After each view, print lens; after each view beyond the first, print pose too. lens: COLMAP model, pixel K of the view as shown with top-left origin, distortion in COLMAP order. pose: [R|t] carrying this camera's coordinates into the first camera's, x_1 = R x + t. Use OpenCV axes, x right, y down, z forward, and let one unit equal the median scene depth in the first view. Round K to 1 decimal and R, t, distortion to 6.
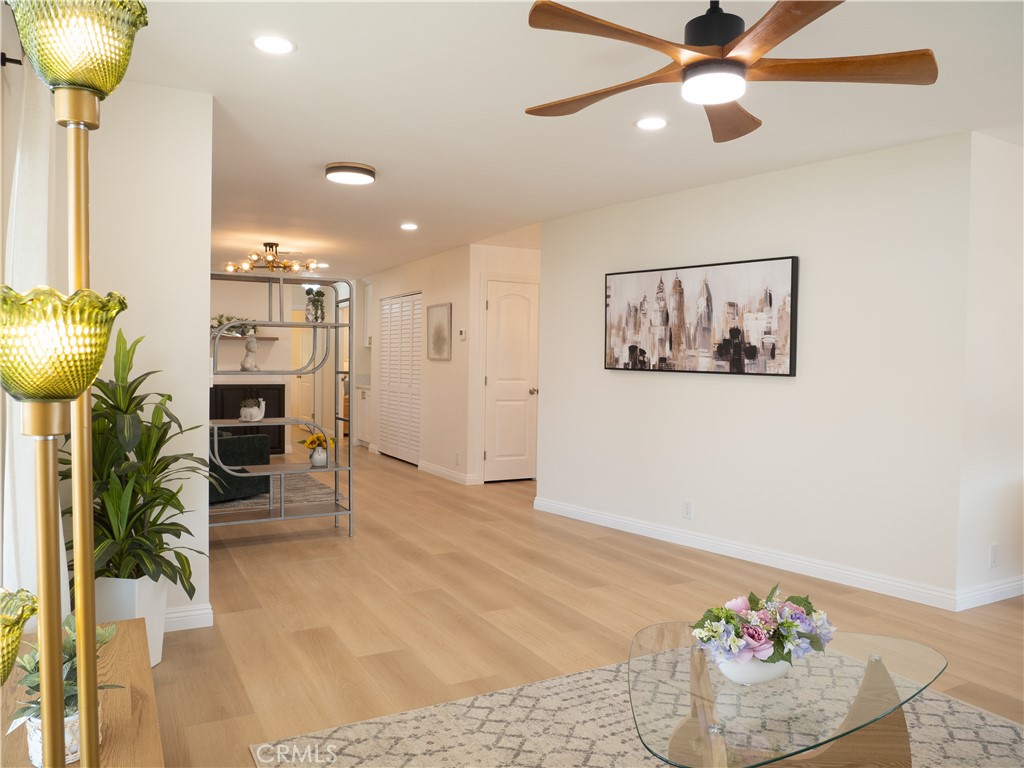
lens RADIAL K [[751.4, 0, 508.0], [0, 751.4, 388.7], [0, 0, 1]] dist [-0.046059, -0.001963]
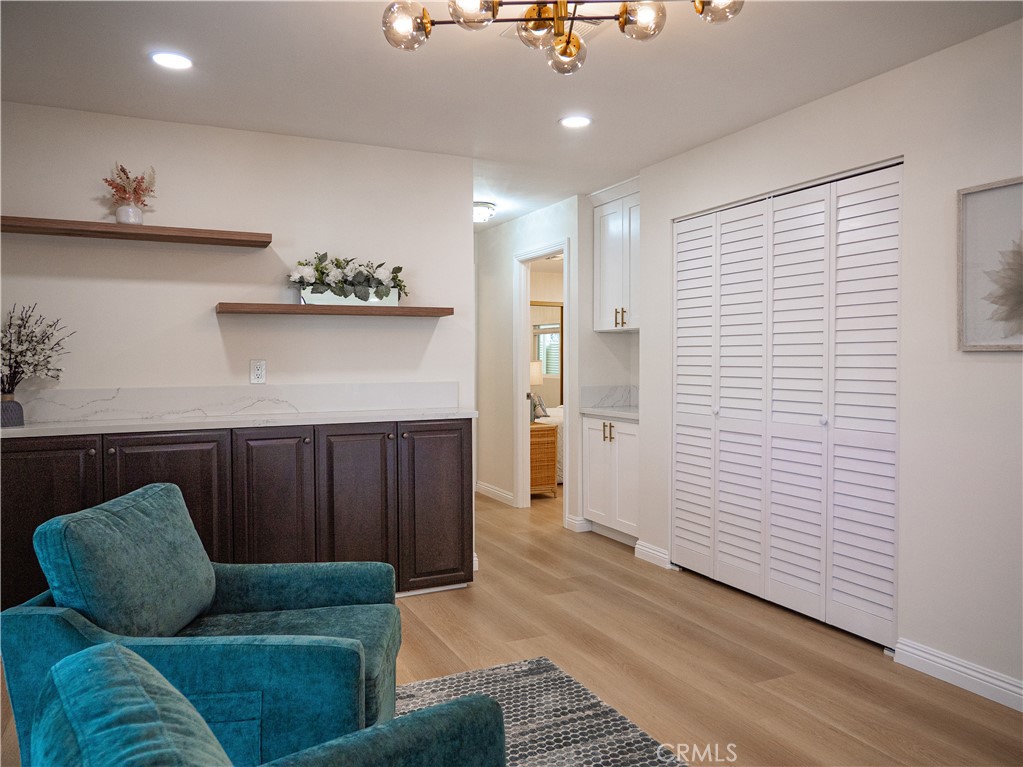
lens RADIAL K [[741.9, 0, 511.5], [0, 741.9, 383.5], [0, 0, 1]] dist [-0.004741, -0.001272]
pose [[0.998411, -0.015110, -0.054283, -0.429705], [0.015023, 0.999885, -0.002011, -0.041298], [0.054307, 0.001192, 0.998524, 0.990969]]
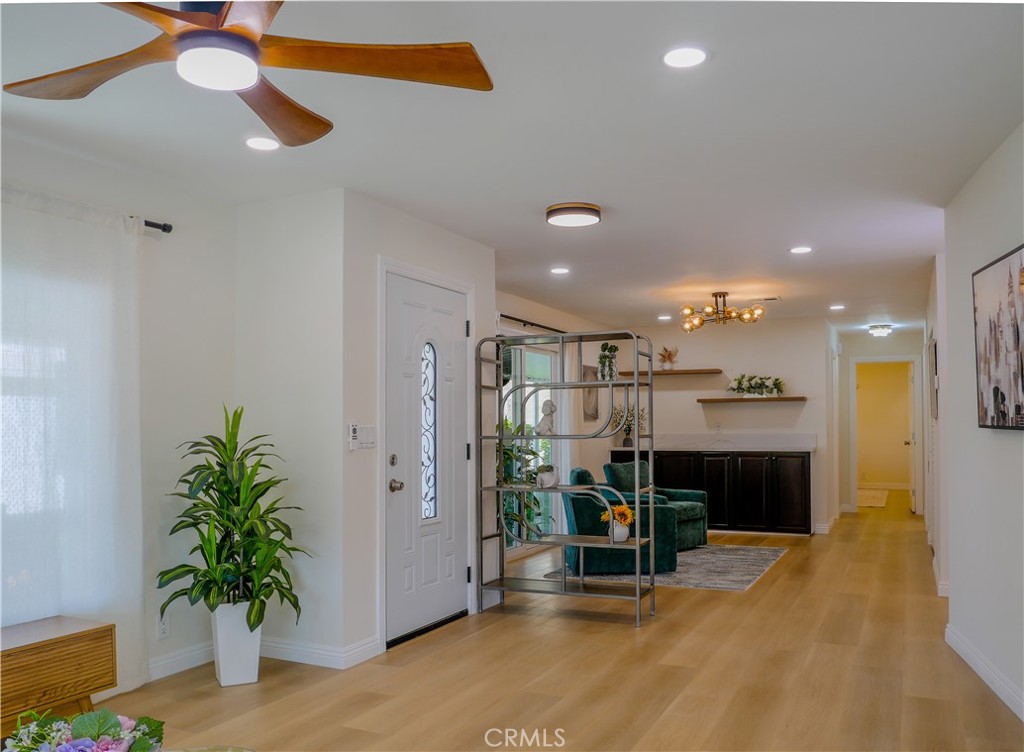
lens RADIAL K [[843.0, 0, 510.8], [0, 843.0, 402.6], [0, 0, 1]] dist [-0.058642, -0.000249]
pose [[0.576591, -0.040062, -0.816050, 0.474559], [-0.015107, 0.998104, -0.059674, -0.000026], [0.816893, 0.046735, 0.574892, 0.304250]]
